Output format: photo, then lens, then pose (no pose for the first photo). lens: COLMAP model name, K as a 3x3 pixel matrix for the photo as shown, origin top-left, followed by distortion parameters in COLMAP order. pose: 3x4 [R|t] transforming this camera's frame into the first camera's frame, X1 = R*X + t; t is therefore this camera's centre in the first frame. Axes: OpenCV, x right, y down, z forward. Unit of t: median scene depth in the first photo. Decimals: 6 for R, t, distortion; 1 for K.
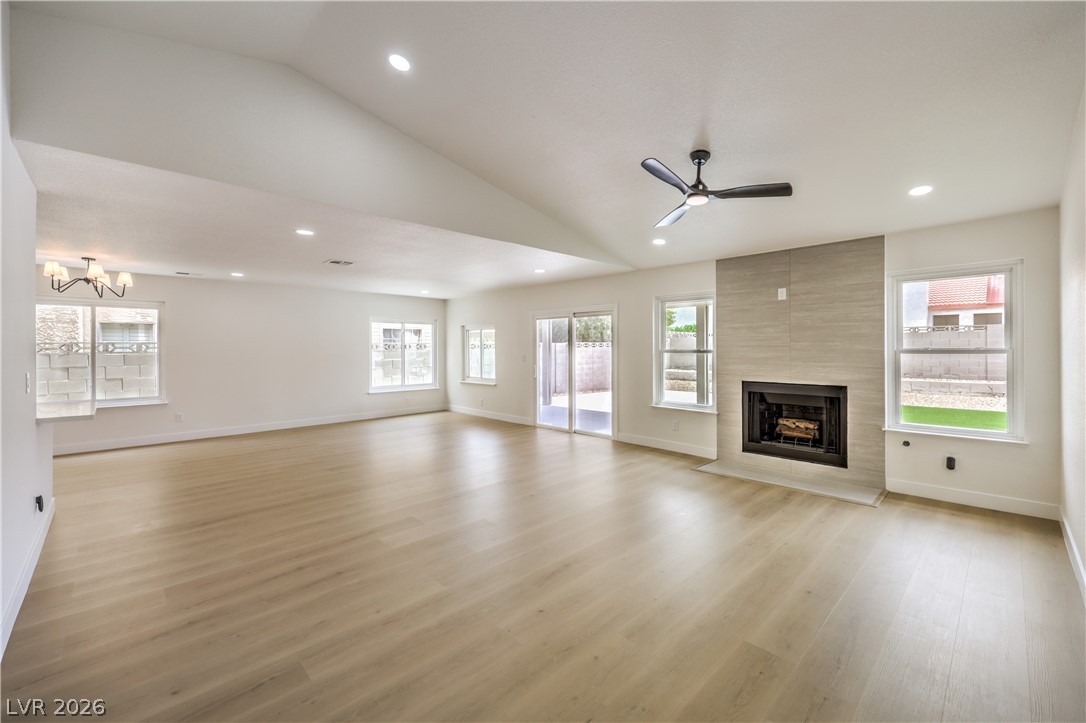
lens RADIAL K [[445.7, 0, 558.3], [0, 445.7, 350.0], [0, 0, 1]] dist [-0.001135, -0.000254]
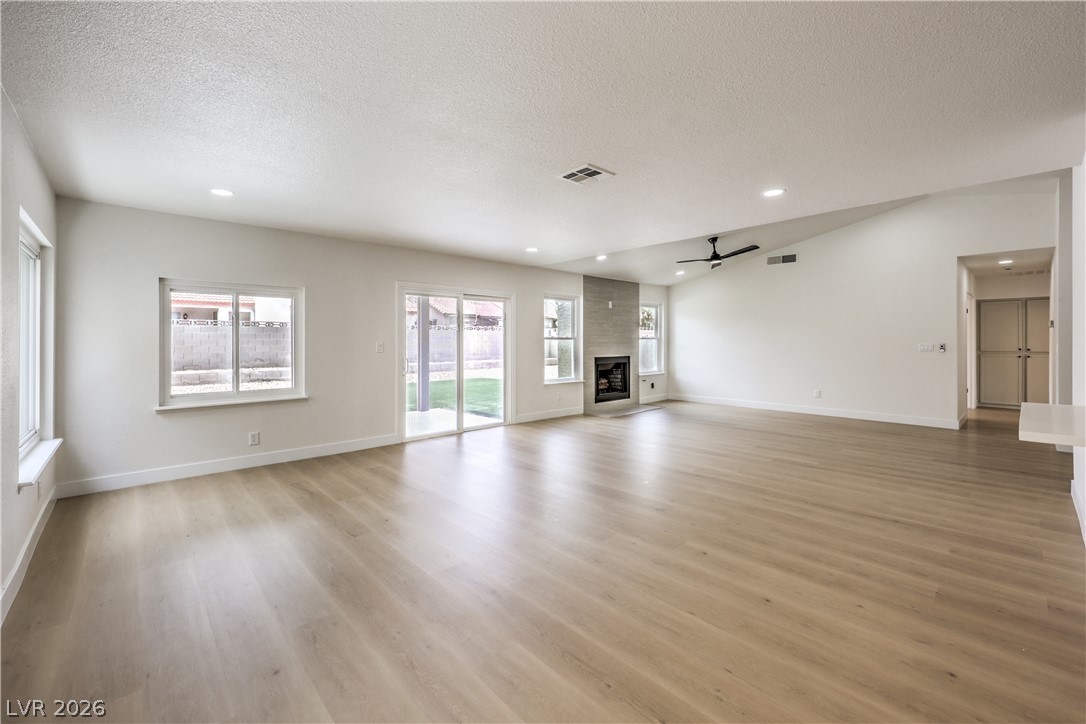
lens RADIAL K [[449.6, 0, 546.2], [0, 449.6, 340.0], [0, 0, 1]] dist [-0.000906, -0.000311]
pose [[0.032430, 0.008718, 0.999436, -0.872661], [0.008173, 0.999926, -0.008988, 0.016433], [-0.999441, 0.008460, 0.032356, 0.847508]]
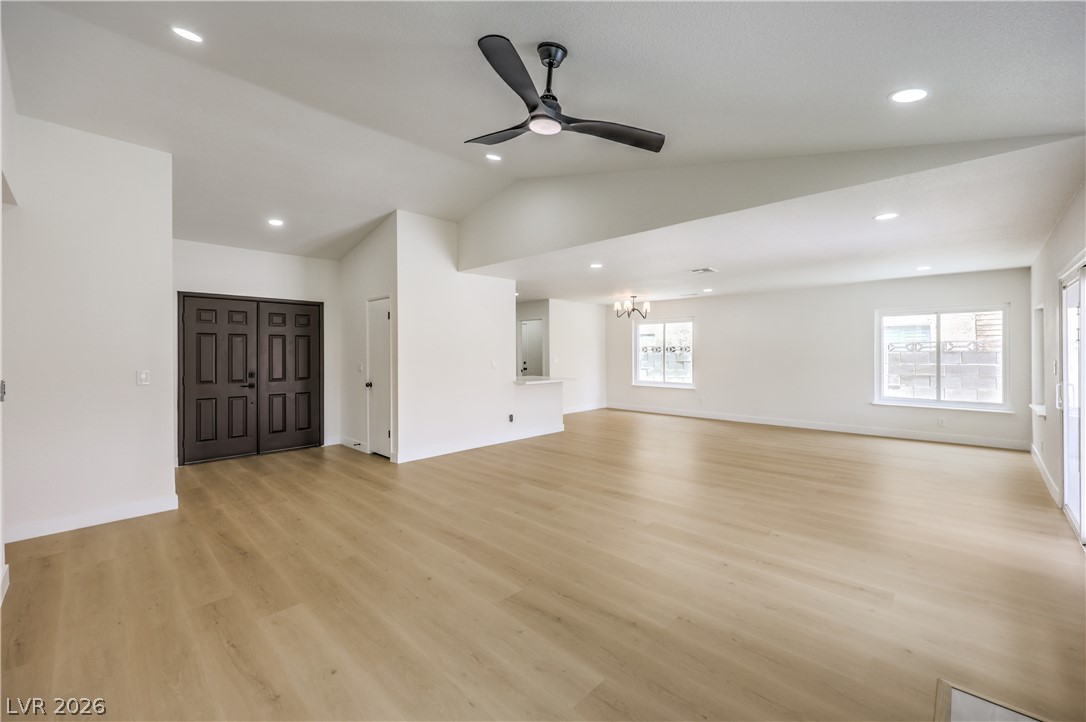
lens RADIAL K [[445.0, 0, 541.9], [0, 445.0, 349.3], [0, 0, 1]] dist [-0.001231, -0.000257]
pose [[0.010024, -0.000661, -0.999950, 0.481360], [0.000546, 1.000000, -0.000655, -0.002858], [0.999950, -0.000539, 0.010024, 0.488937]]
